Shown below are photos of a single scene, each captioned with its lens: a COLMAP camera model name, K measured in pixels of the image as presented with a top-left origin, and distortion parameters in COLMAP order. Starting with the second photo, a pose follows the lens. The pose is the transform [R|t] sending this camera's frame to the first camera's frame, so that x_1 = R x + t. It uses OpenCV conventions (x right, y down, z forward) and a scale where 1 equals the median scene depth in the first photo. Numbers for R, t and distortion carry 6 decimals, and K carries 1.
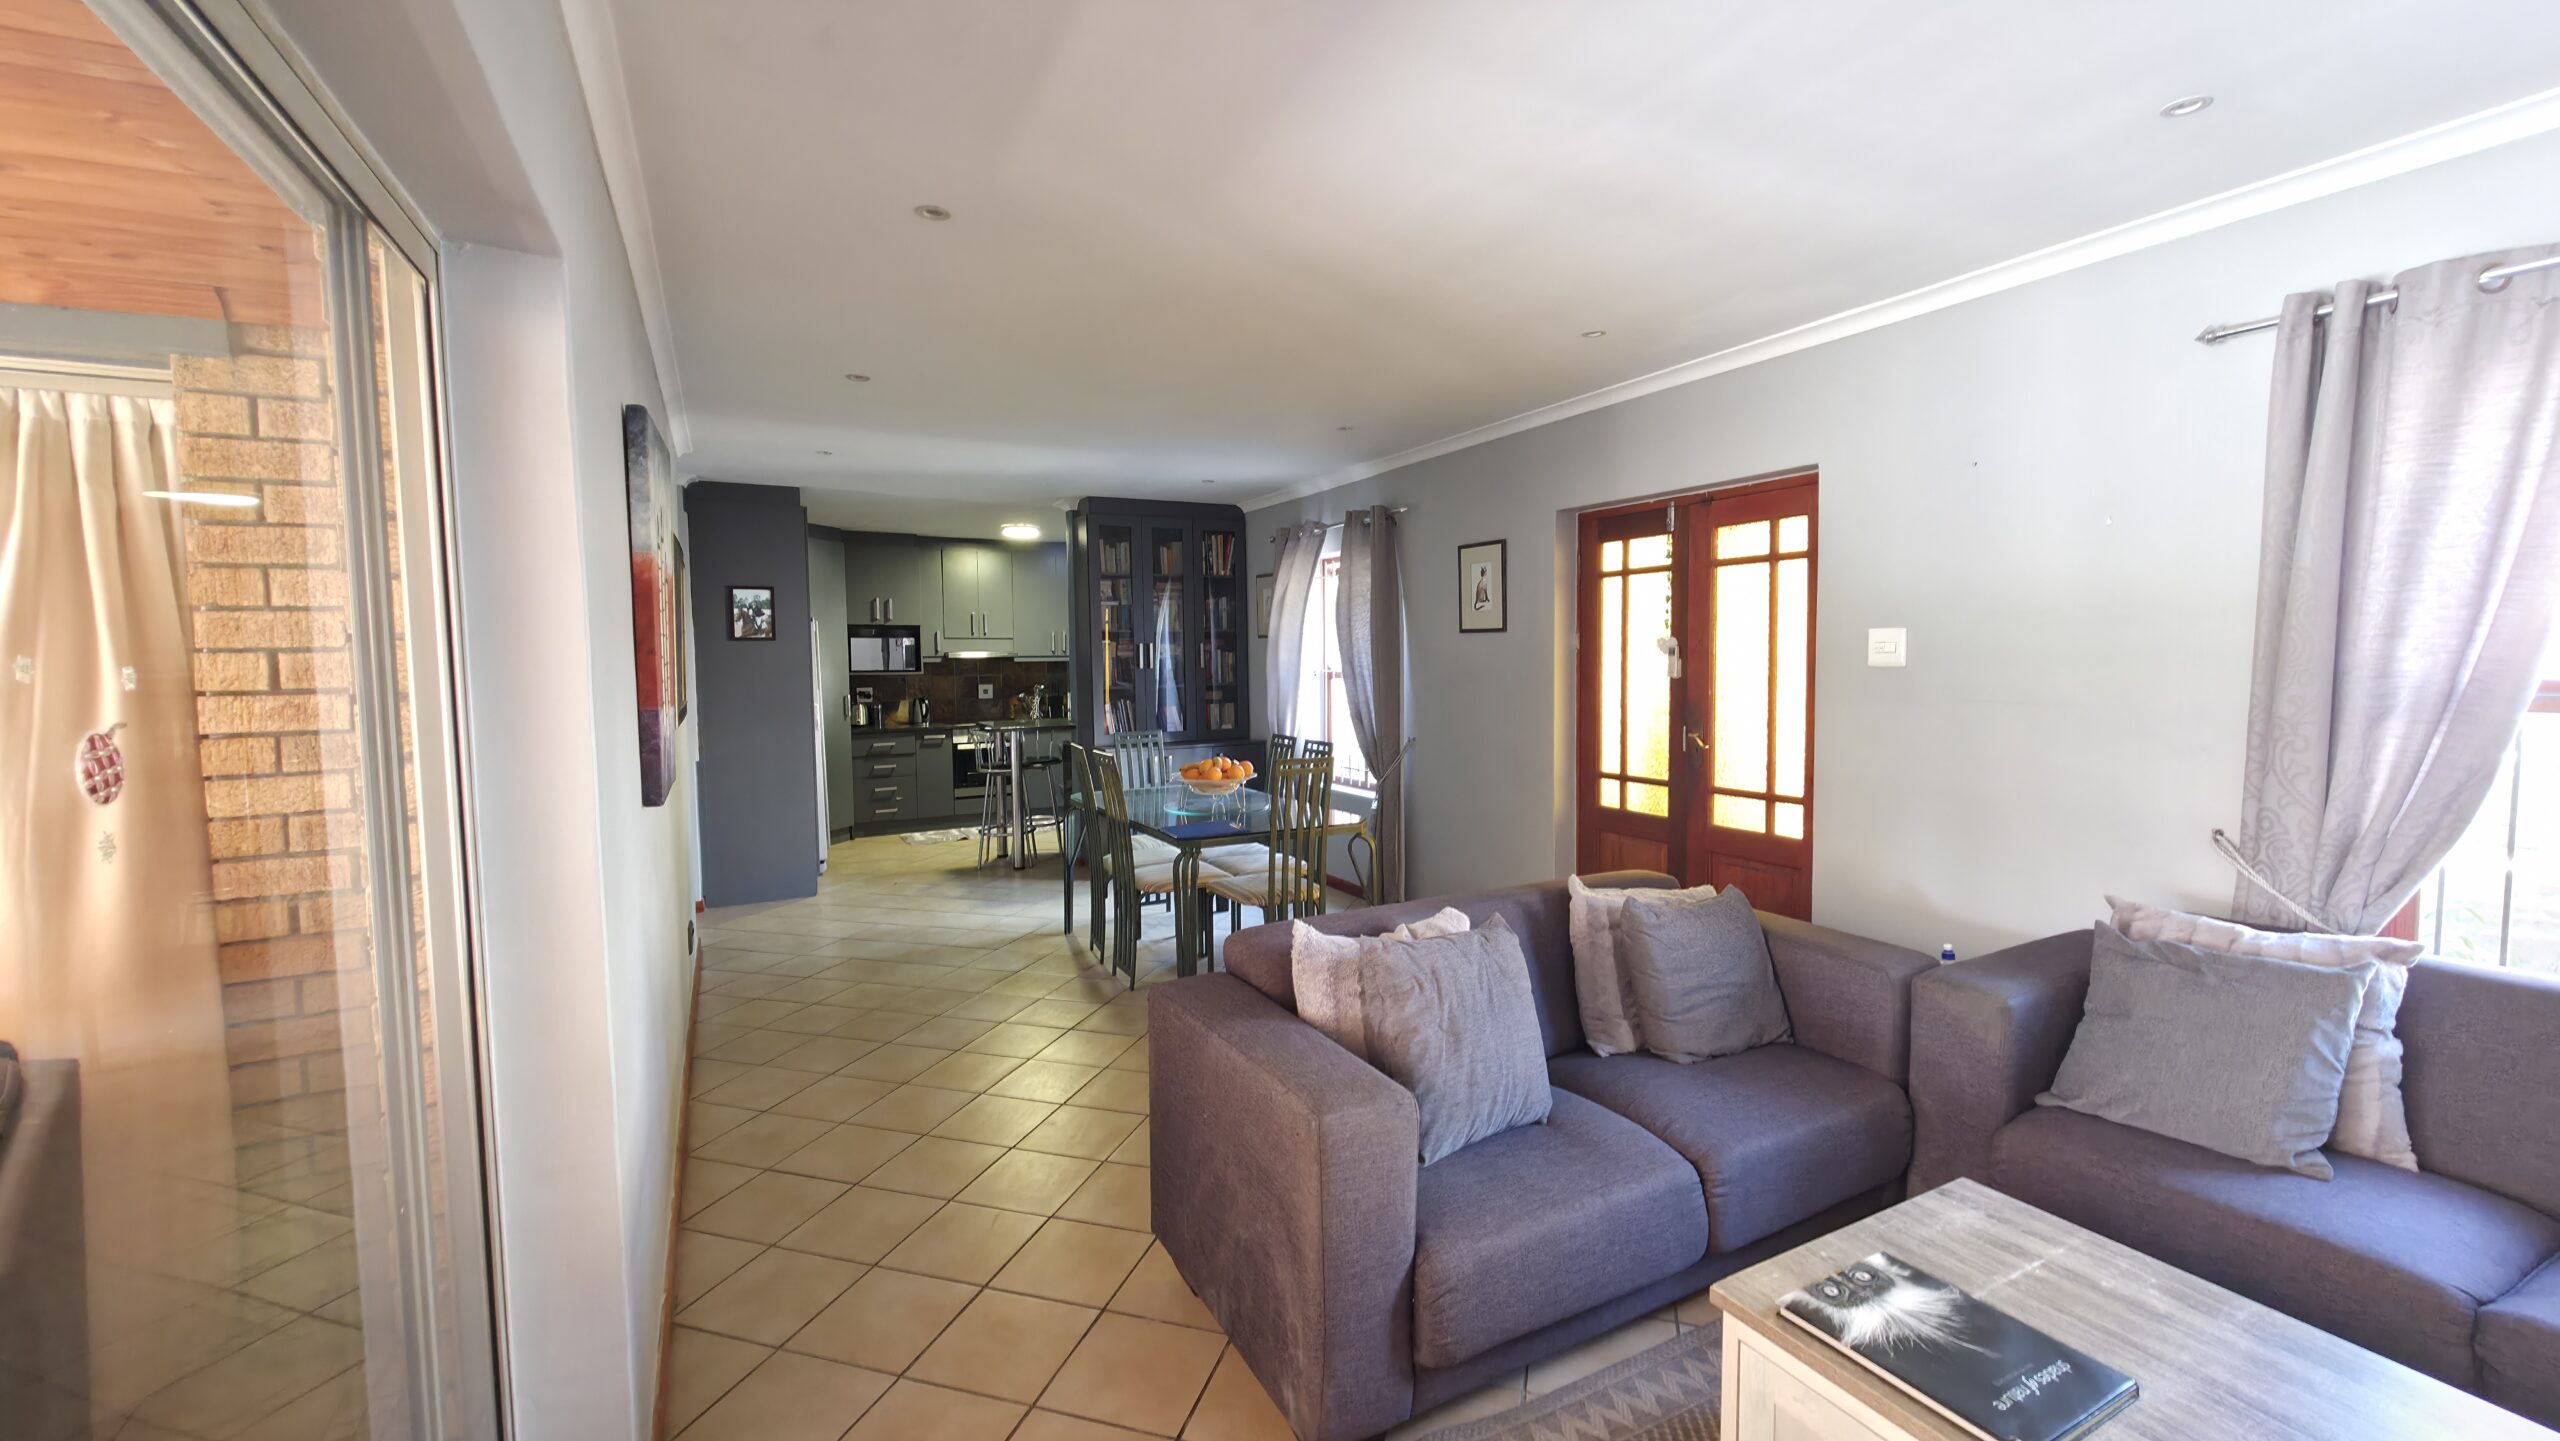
lens RADIAL K [[1021.6, 0, 1283.9], [0, 1021.6, 715.1], [0, 0, 1]] dist [0.002033, -0.000858]
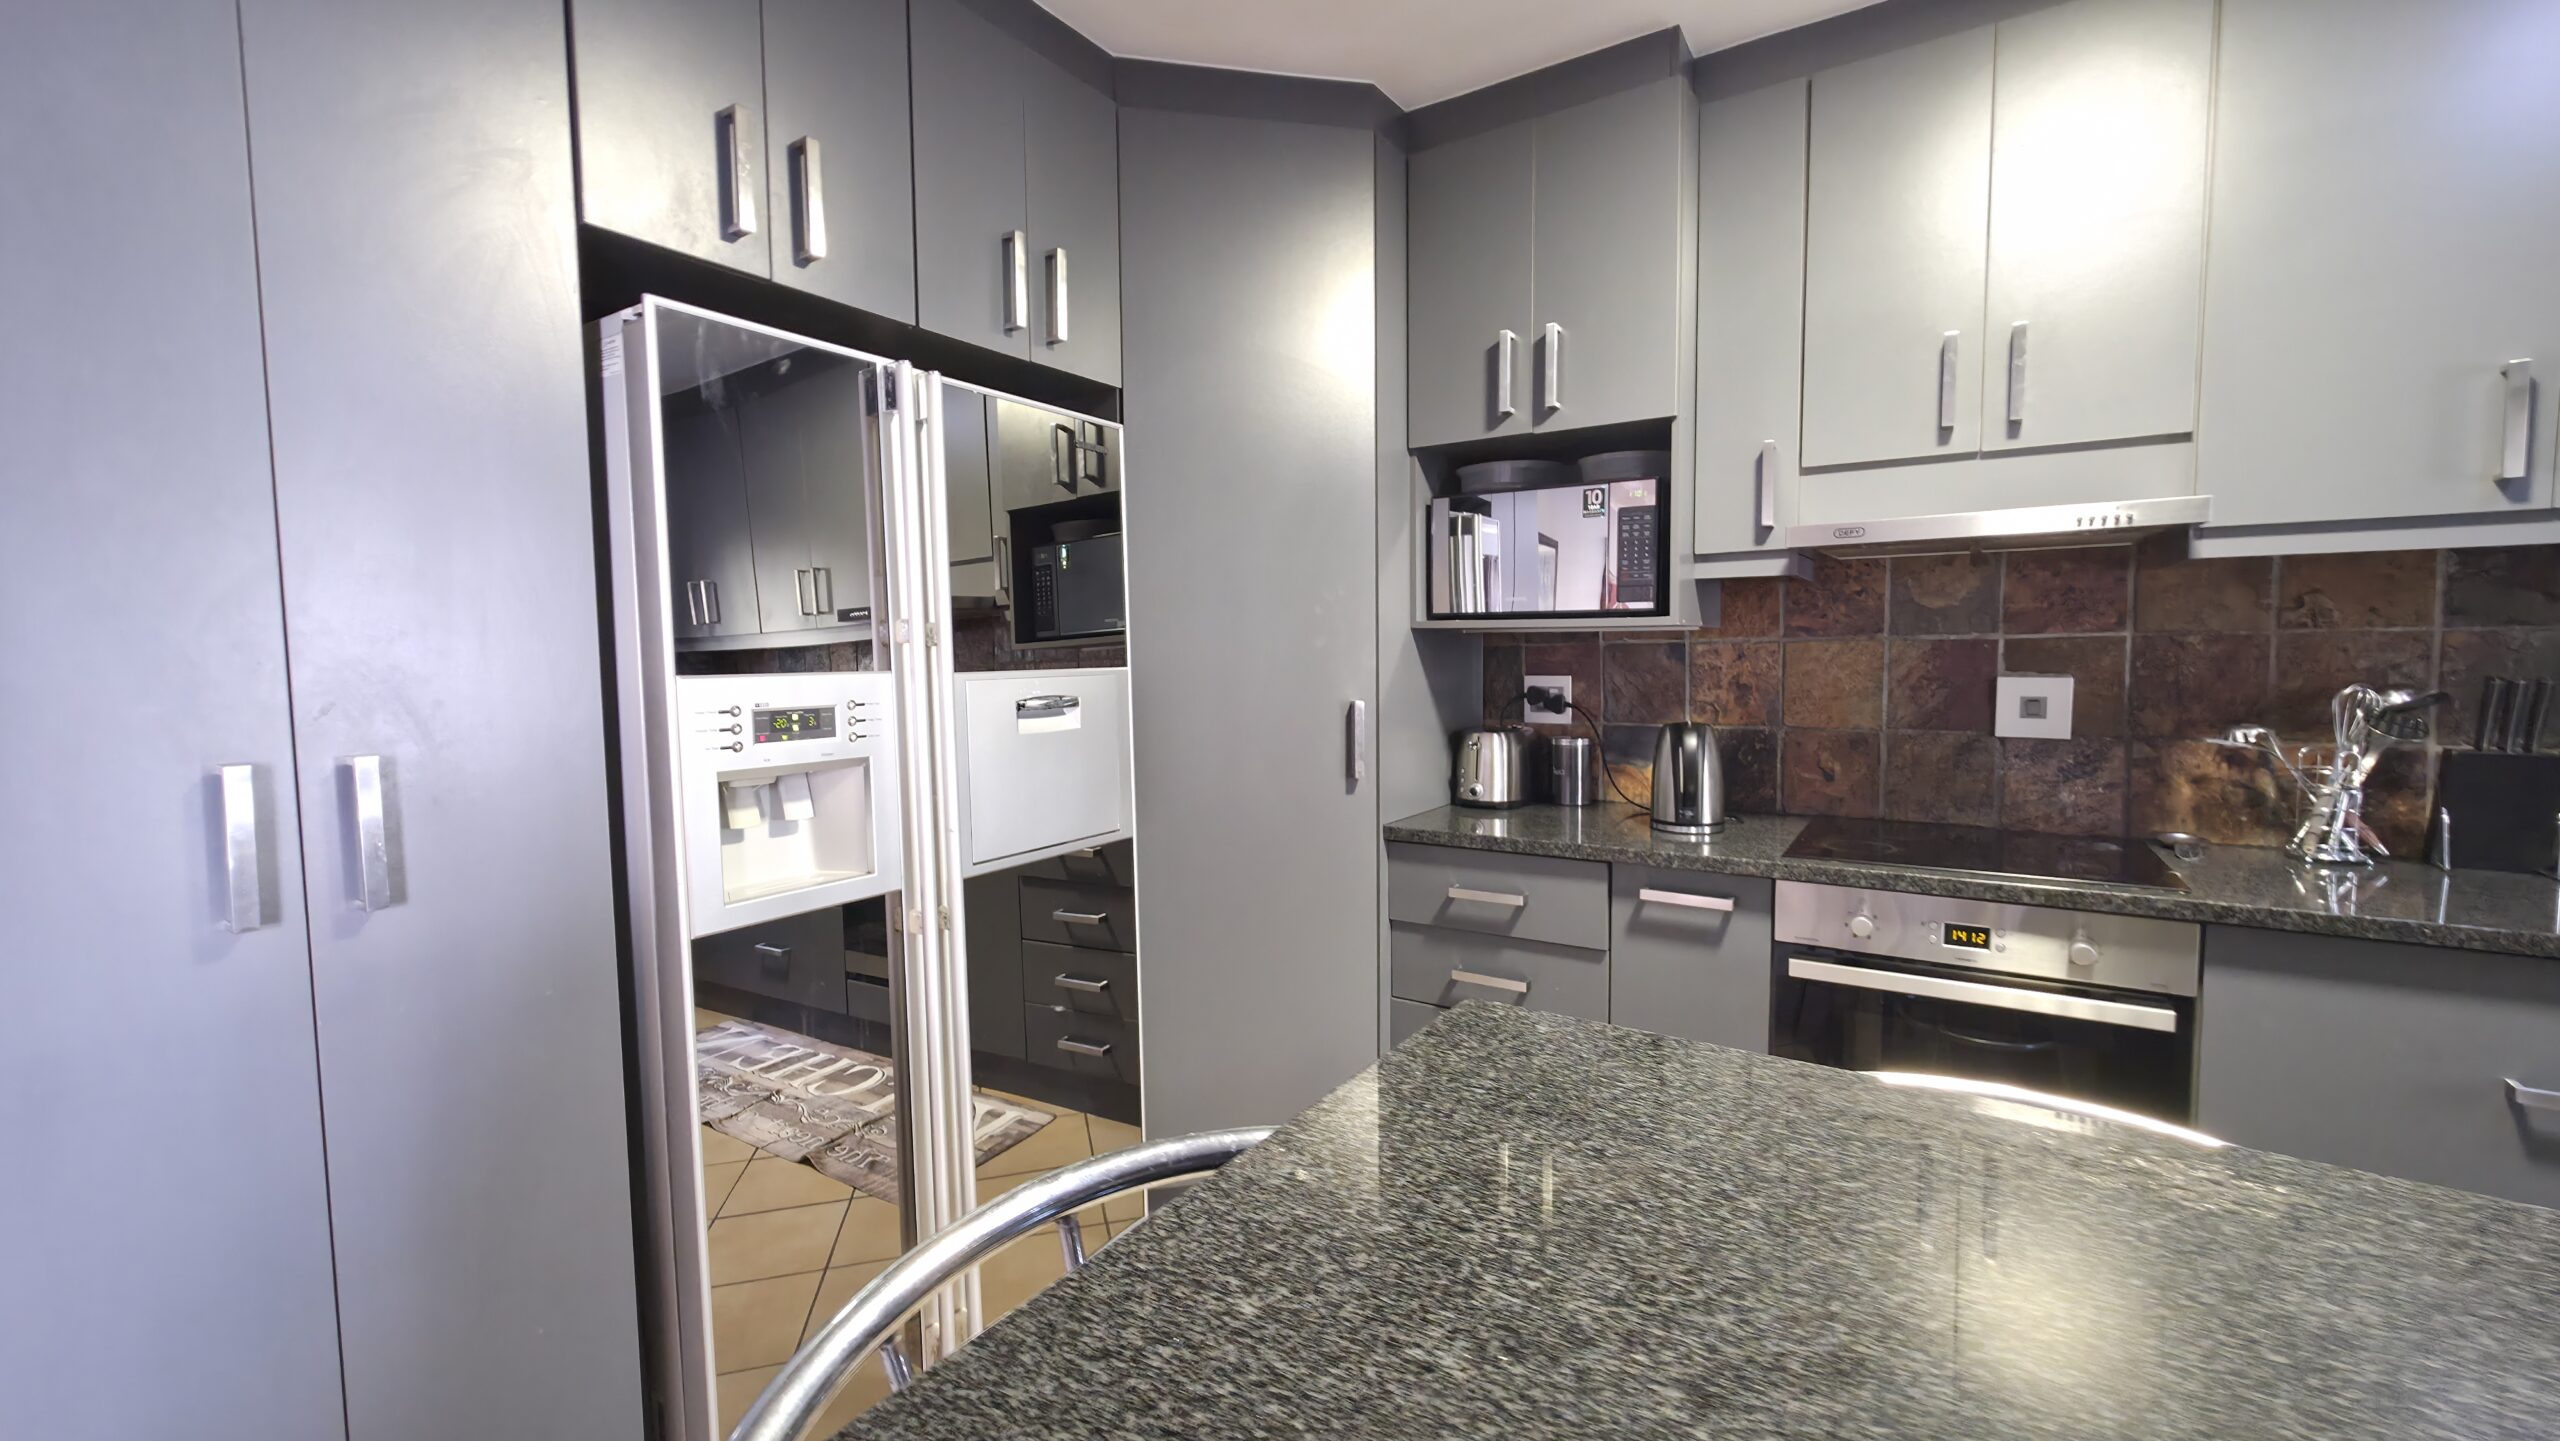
lens RADIAL K [[1019.4, 0, 1283.4], [0, 1019.4, 715.5], [0, 0, 1]] dist [0.002541, 0.000243]
pose [[0.478258, 0.062072, -0.876023, -0.189075], [-0.048473, 0.997844, 0.044240, -0.025270], [0.876881, 0.021305, 0.480236, 0.812405]]
